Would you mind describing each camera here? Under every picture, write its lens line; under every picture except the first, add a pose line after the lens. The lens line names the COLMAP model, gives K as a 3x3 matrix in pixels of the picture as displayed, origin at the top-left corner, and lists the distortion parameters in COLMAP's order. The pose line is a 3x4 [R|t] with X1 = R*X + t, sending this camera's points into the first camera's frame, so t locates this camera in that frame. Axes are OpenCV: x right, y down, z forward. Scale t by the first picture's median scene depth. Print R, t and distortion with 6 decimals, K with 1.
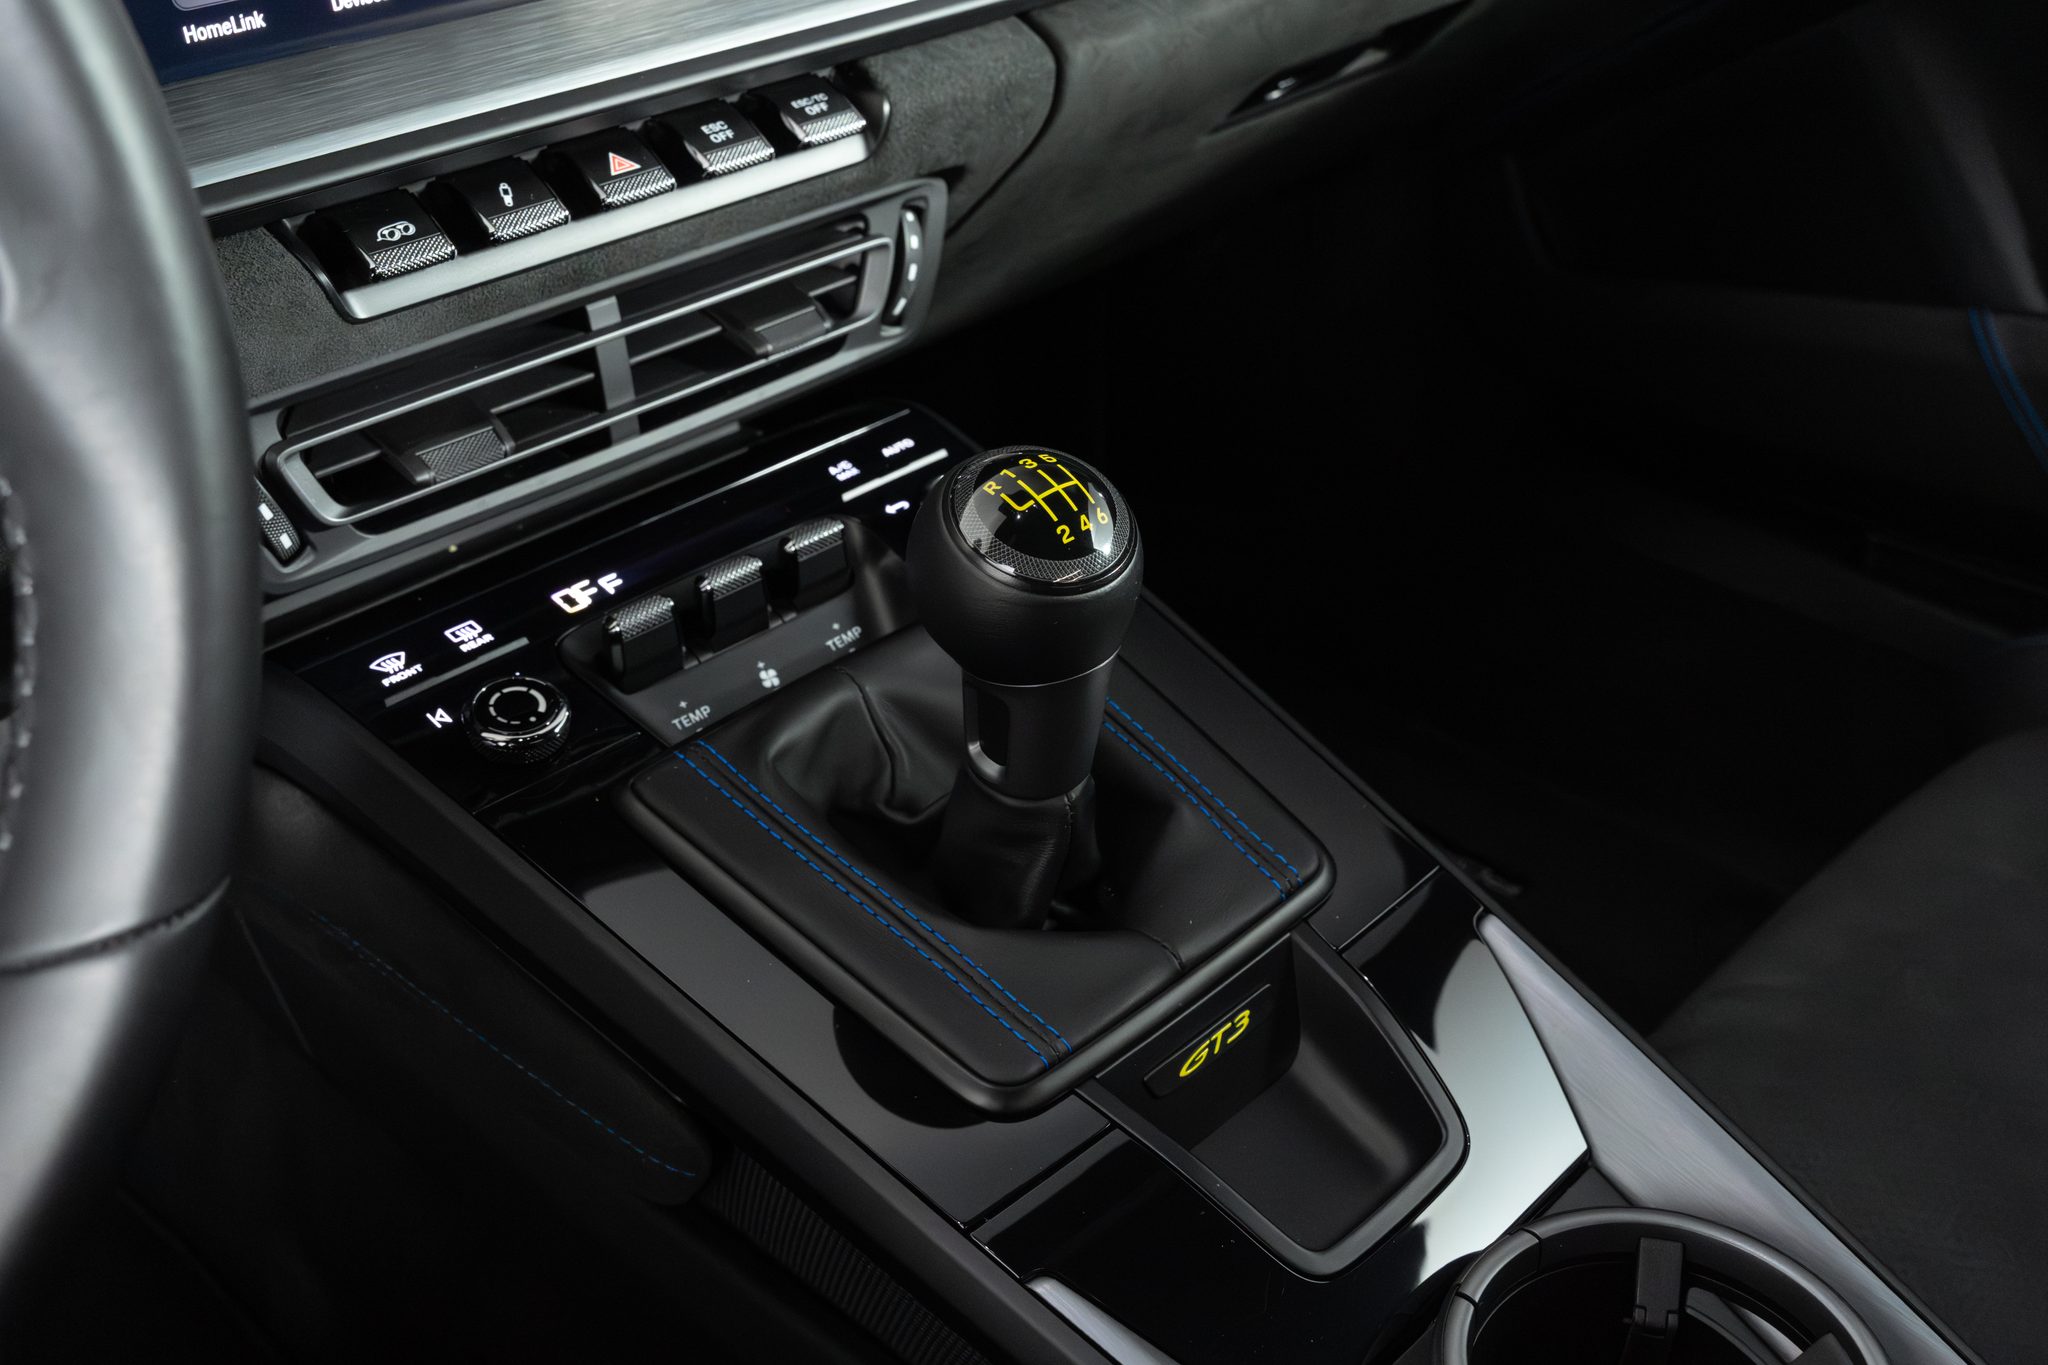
lens RADIAL K [[2004.3, 0, 1029.3], [0, 2004.3, 692.5], [0, 0, 1]] dist [-0.008531, 0.030322]
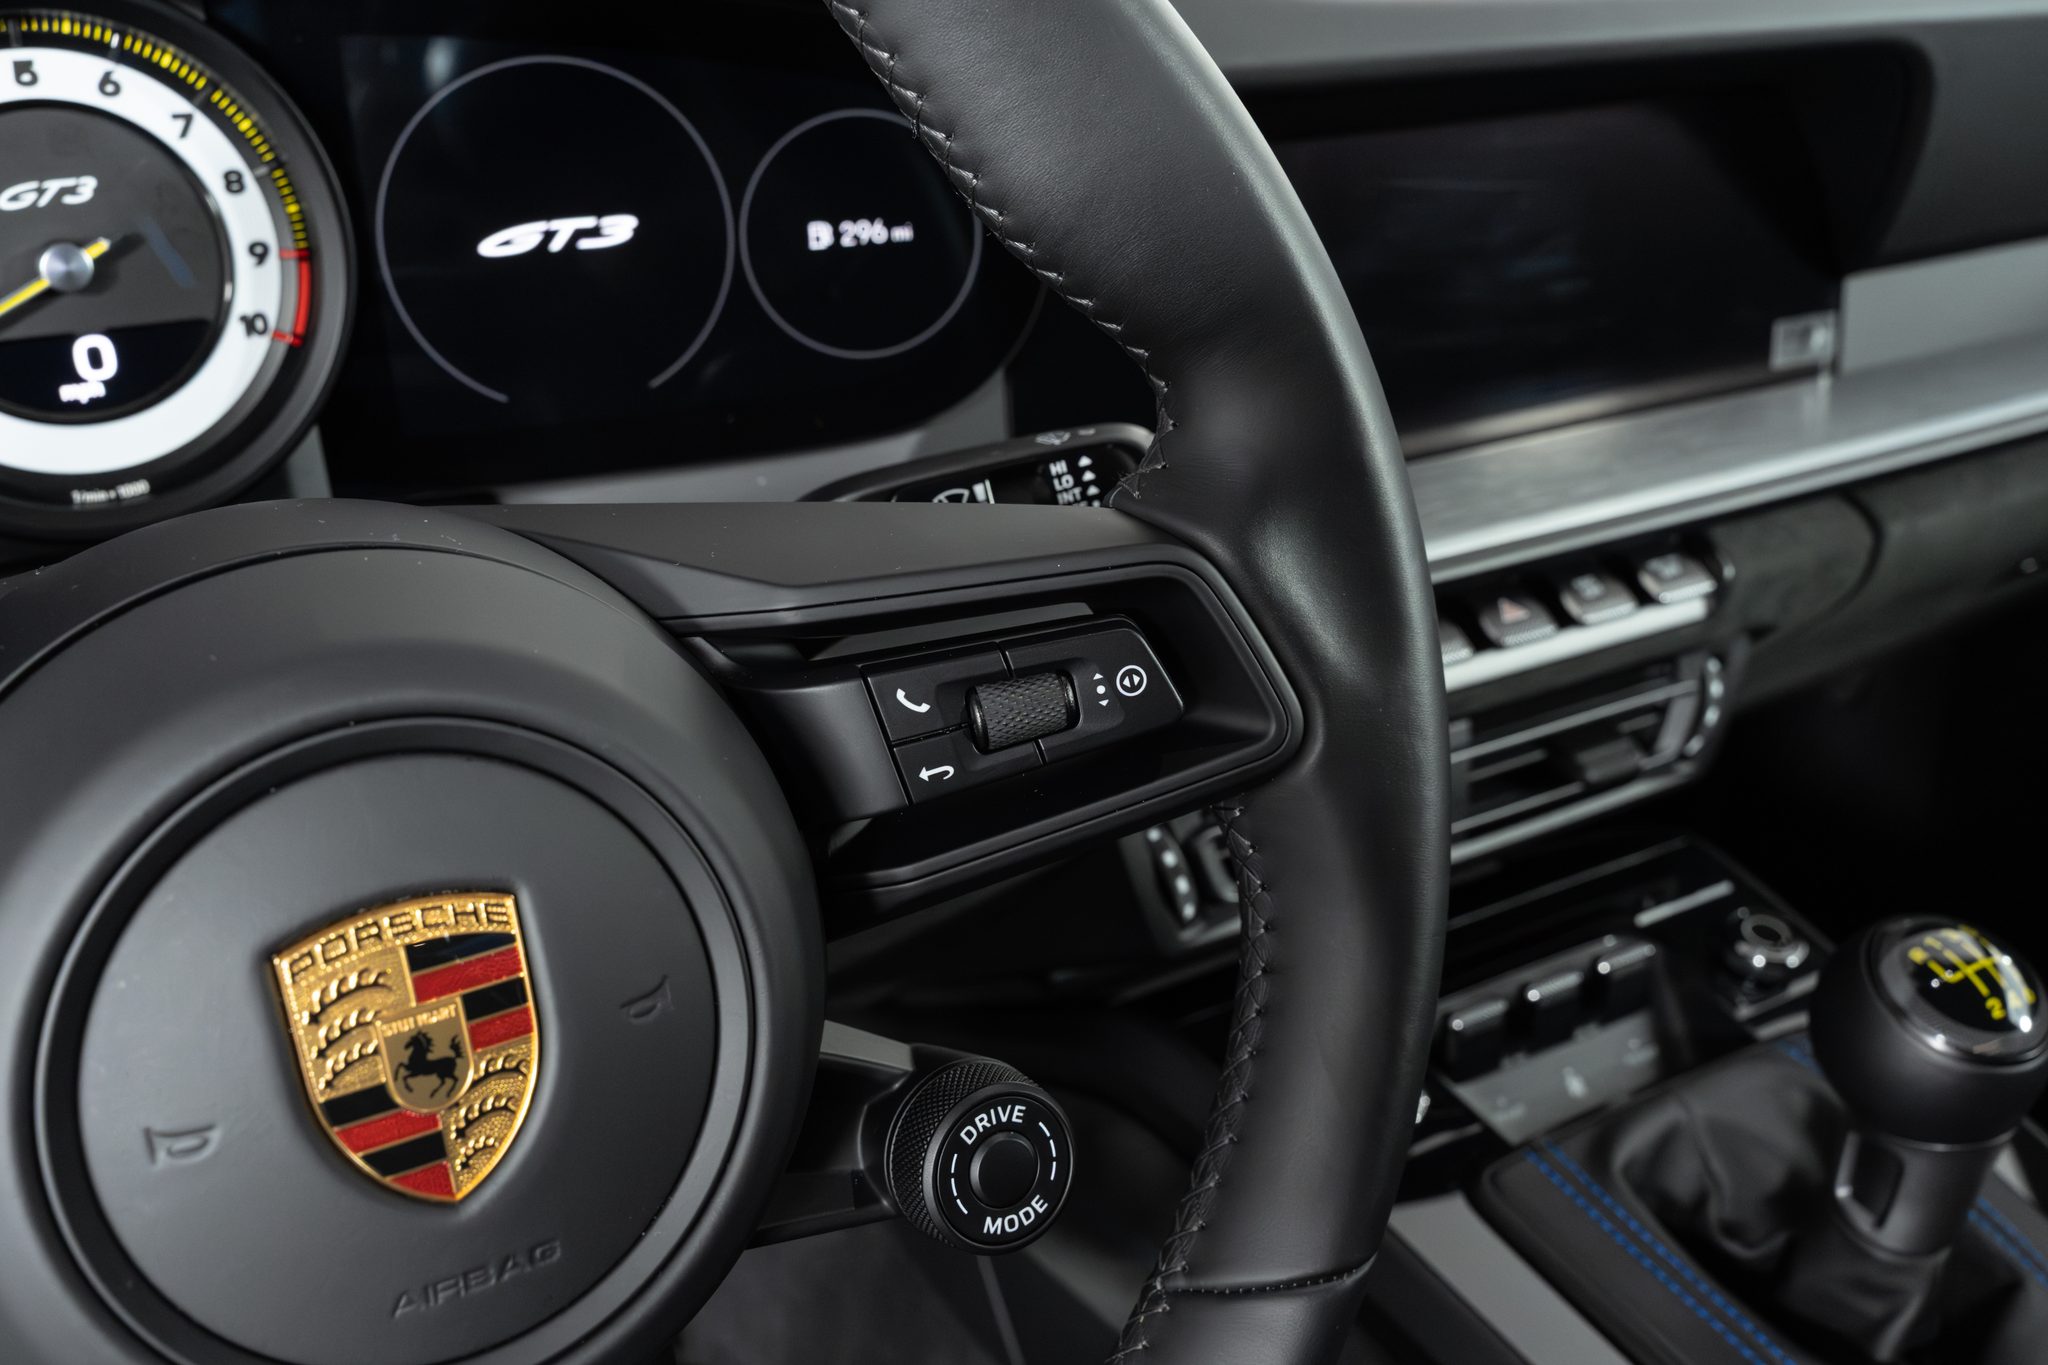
lens RADIAL K [[2004.3, 0, 1029.3], [0, 2004.3, 692.5], [0, 0, 1]] dist [-0.008531, 0.030322]
pose [[0.972312, 0.098108, -0.212093, -0.226966], [-0.132931, 0.978658, -0.156707, -0.006754], [0.192193, 0.180562, 0.964603, -0.130249]]
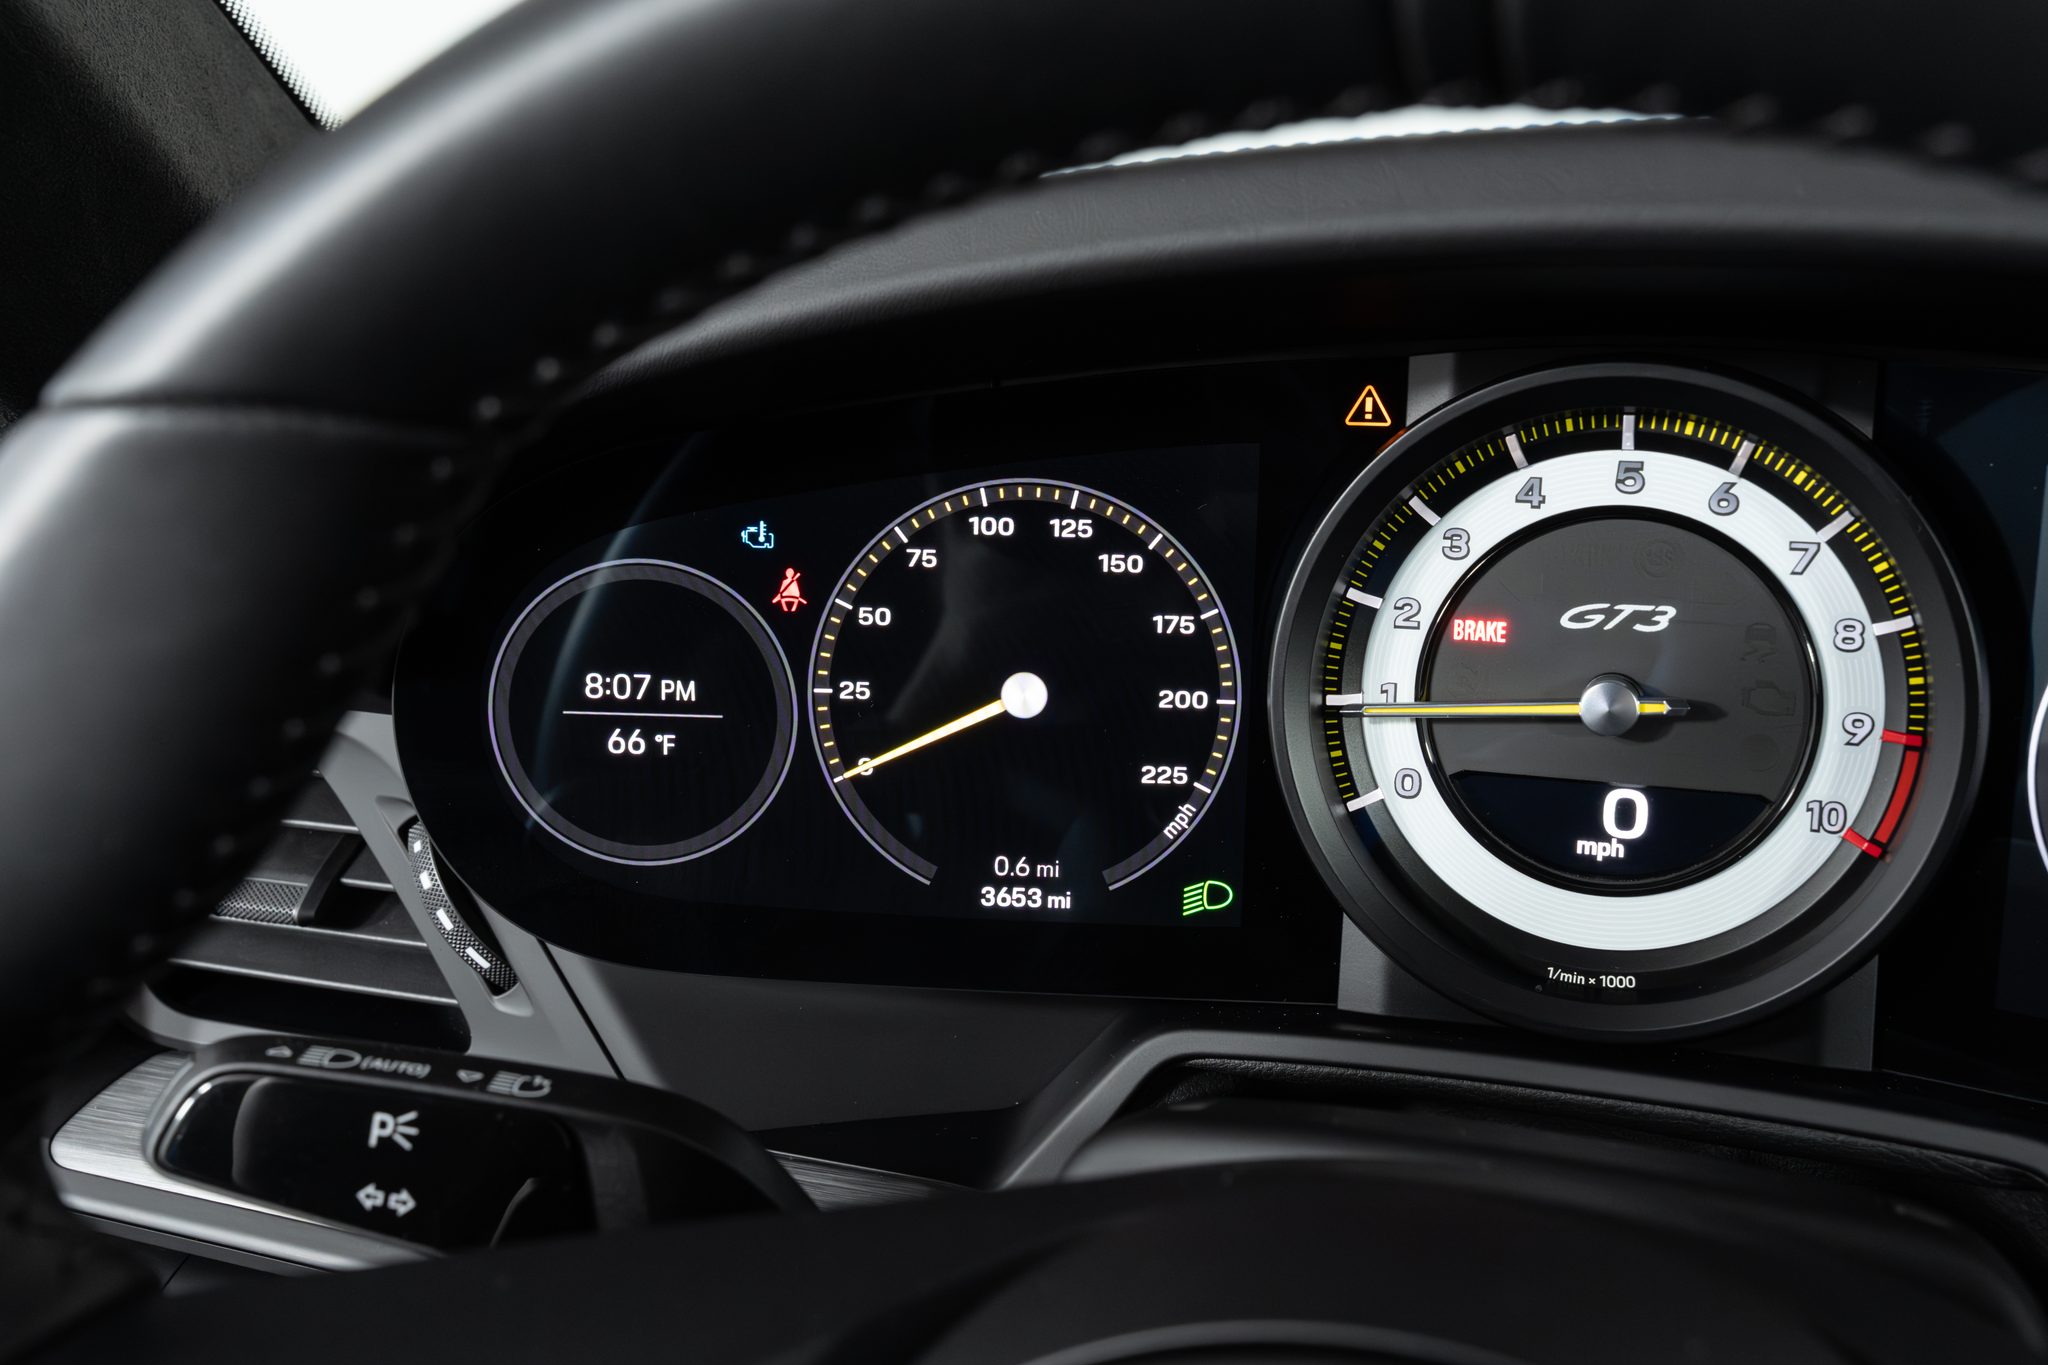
lens RADIAL K [[2004.3, 0, 1029.3], [0, 2004.3, 692.5], [0, 0, 1]] dist [-0.008531, 0.030322]
pose [[0.427580, 0.228549, -0.874609, -0.304479], [-0.488487, 0.872504, -0.010813, -0.163324], [0.760629, 0.431859, 0.484708, 0.091330]]
